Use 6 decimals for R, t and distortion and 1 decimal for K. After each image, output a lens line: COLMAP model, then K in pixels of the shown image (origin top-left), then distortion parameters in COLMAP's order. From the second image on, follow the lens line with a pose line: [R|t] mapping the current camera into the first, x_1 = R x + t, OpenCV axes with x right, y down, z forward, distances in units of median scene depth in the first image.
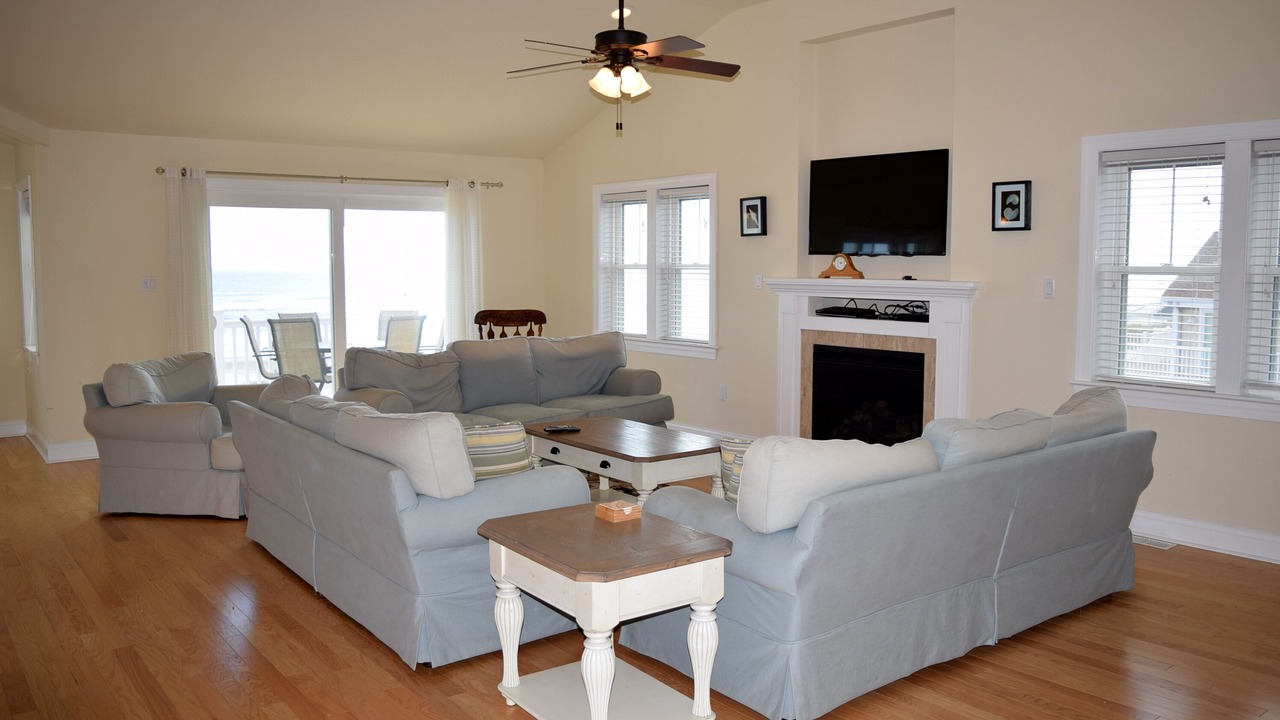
lens RADIAL K [[1035.3, 0, 667.8], [0, 1035.3, 361.2], [0, 0, 1]] dist [-0.083388, 0.003931]
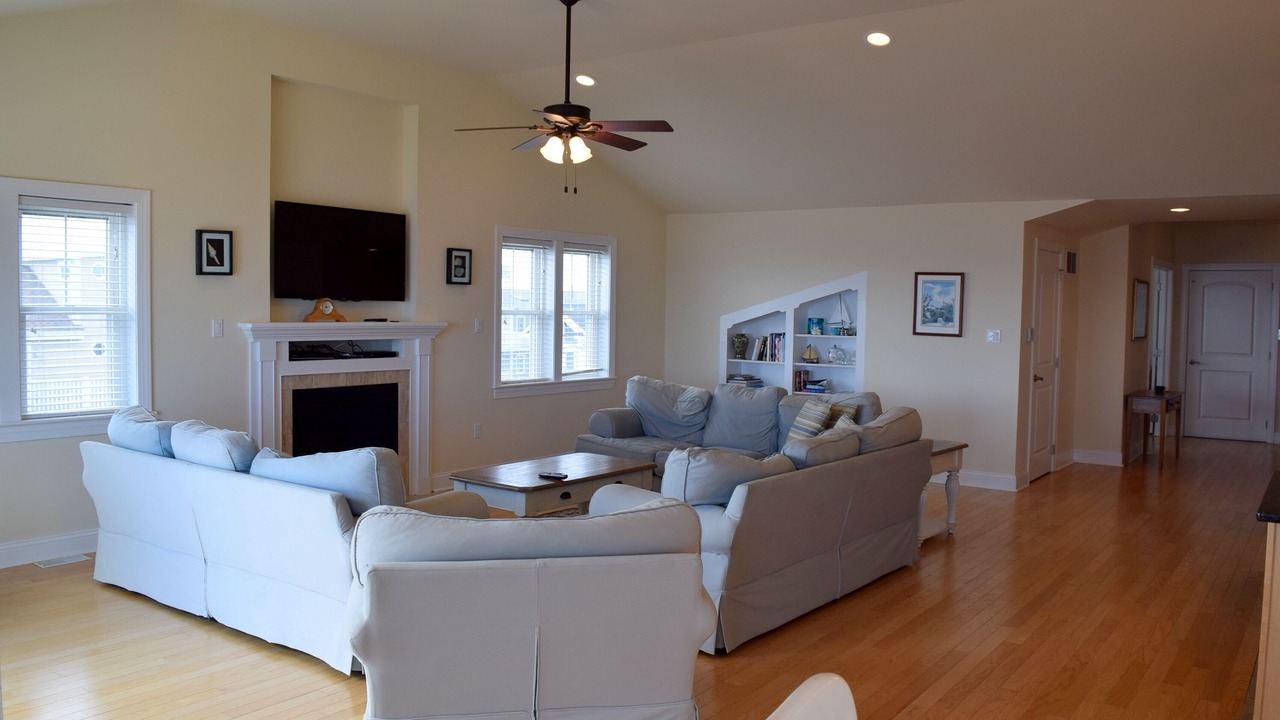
lens RADIAL K [[959.9, 0, 640.0], [0, 959.9, 360.0], [0, 0, 1]] dist [-0.243066, -0.002275]
pose [[-0.255284, -0.058406, 0.965101, -0.837534], [0.071481, 0.994302, 0.079081, -0.095700], [-0.964220, 0.089174, -0.249654, 0.952071]]
